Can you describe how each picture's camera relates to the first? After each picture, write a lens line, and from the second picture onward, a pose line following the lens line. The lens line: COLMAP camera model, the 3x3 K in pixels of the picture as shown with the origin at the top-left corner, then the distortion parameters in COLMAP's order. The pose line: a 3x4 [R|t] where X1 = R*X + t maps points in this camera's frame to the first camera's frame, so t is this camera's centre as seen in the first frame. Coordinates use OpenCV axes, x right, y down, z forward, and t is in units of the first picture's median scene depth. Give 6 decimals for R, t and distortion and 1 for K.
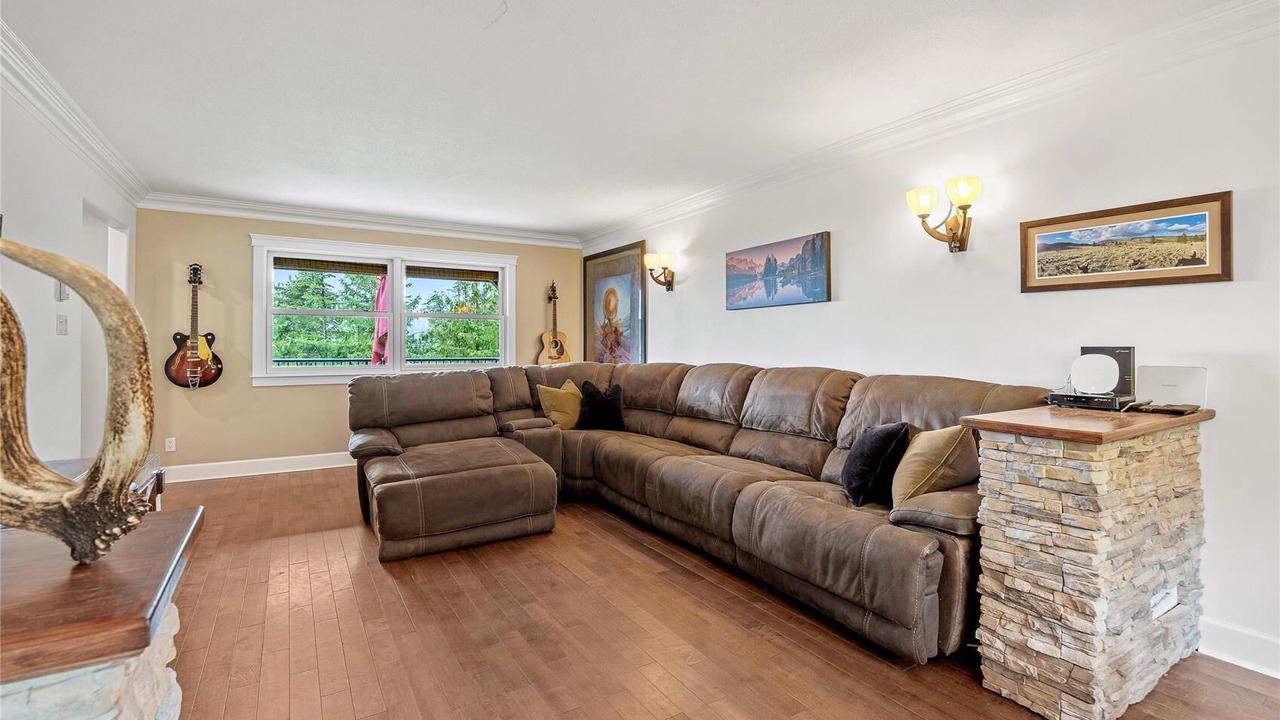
lens RADIAL K [[561.7, 0, 644.9], [0, 561.7, 345.6], [0, 0, 1]] dist [-0.002735, -0.000218]
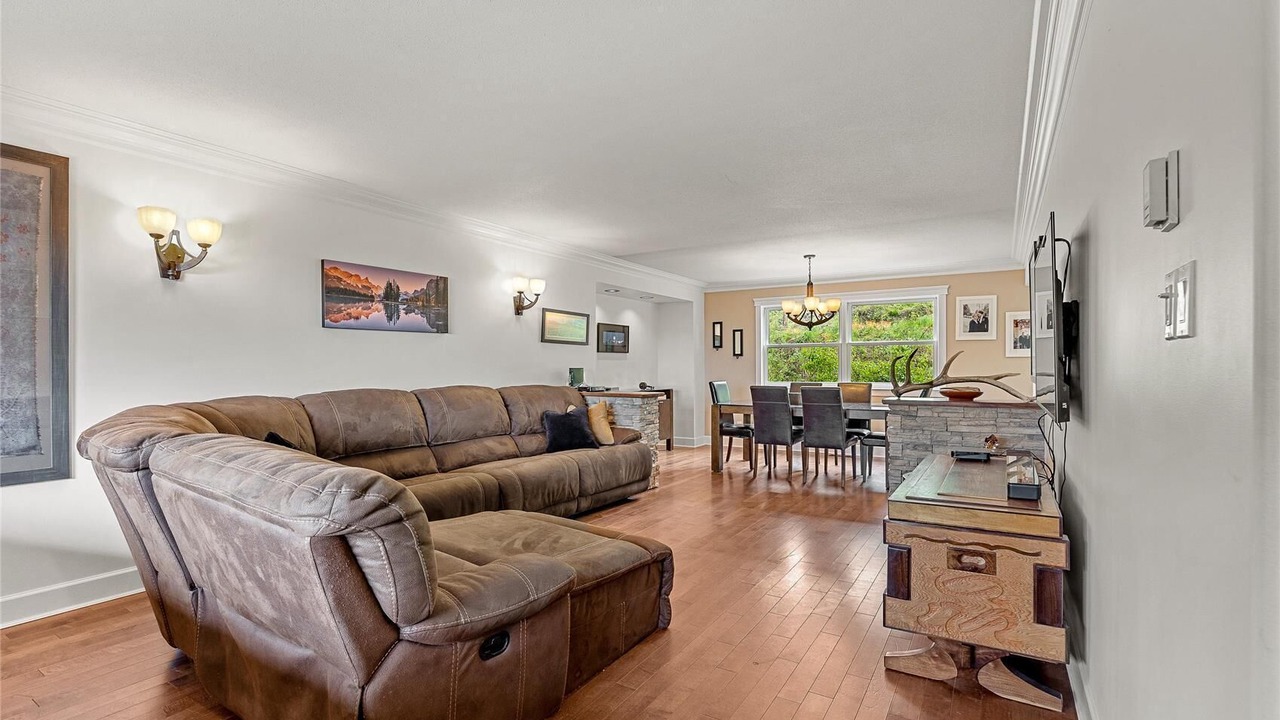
lens RADIAL K [[561.7, 0, 644.9], [0, 561.7, 345.6], [0, 0, 1]] dist [-0.002735, -0.000218]
pose [[-0.426842, 0.029453, 0.903846, -0.923020], [-0.000764, 0.999457, -0.032930, -0.009127], [-0.904326, -0.014746, -0.426588, 1.042769]]
